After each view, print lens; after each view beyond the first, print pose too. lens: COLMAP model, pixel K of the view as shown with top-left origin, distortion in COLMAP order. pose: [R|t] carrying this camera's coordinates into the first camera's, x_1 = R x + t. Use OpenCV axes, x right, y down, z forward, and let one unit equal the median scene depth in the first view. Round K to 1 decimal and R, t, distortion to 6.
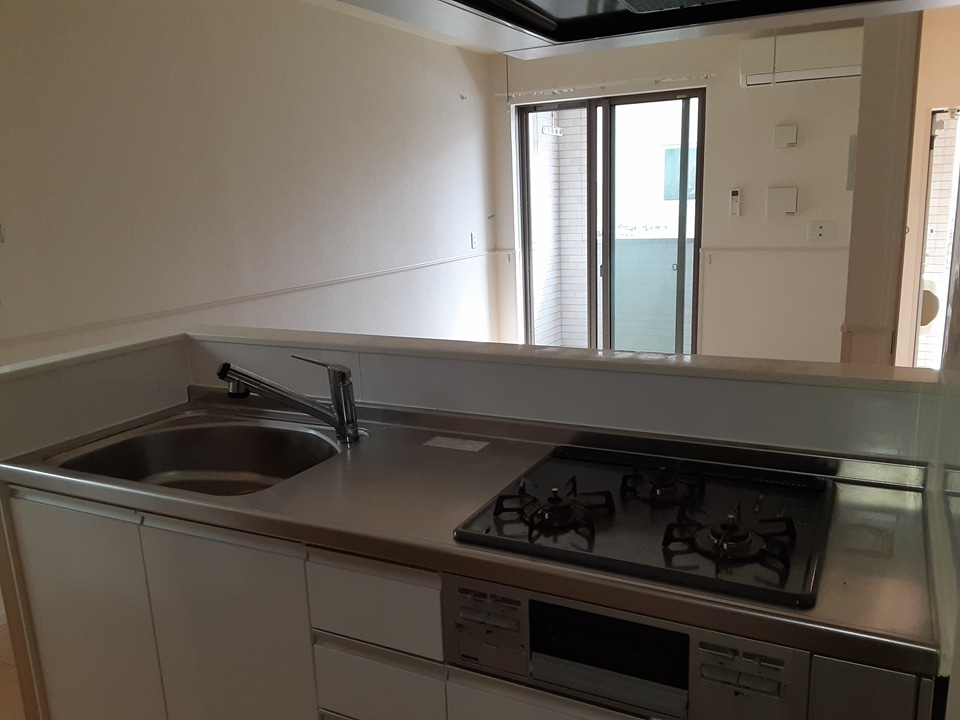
lens RADIAL K [[767.6, 0, 521.3], [0, 767.6, 367.1], [0, 0, 1]] dist [0.196771, -0.378822]
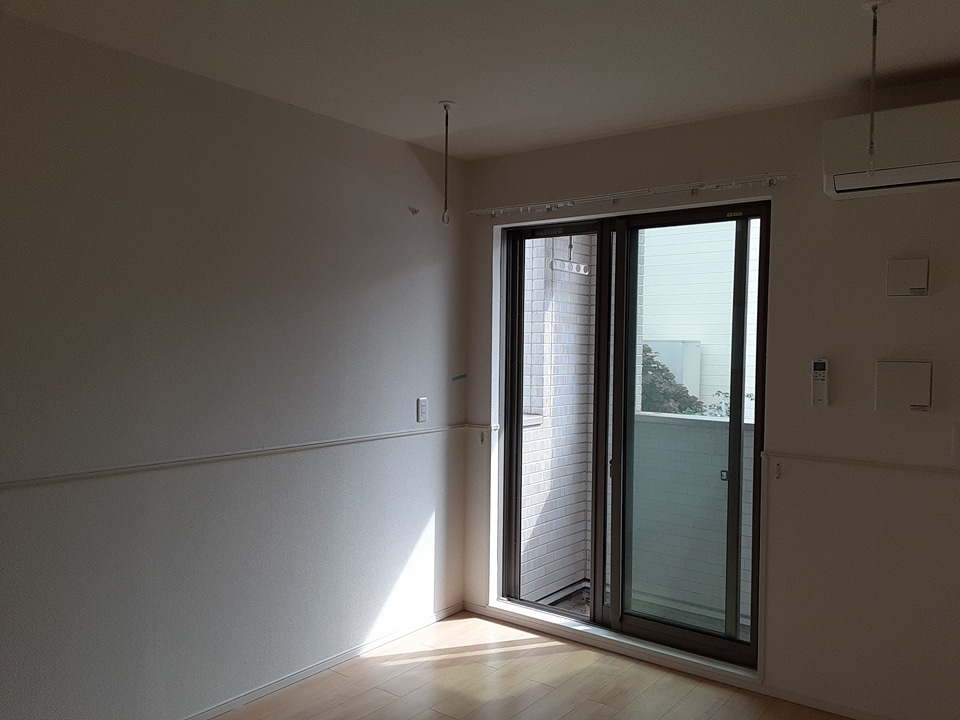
lens RADIAL K [[767.6, 0, 521.3], [0, 767.6, 367.1], [0, 0, 1]] dist [0.196771, -0.378822]
pose [[0.984204, 0.053920, -0.168626, 0.138189], [-0.085092, 0.979331, -0.183497, -0.085649], [0.155246, 0.194947, 0.968449, 0.356322]]
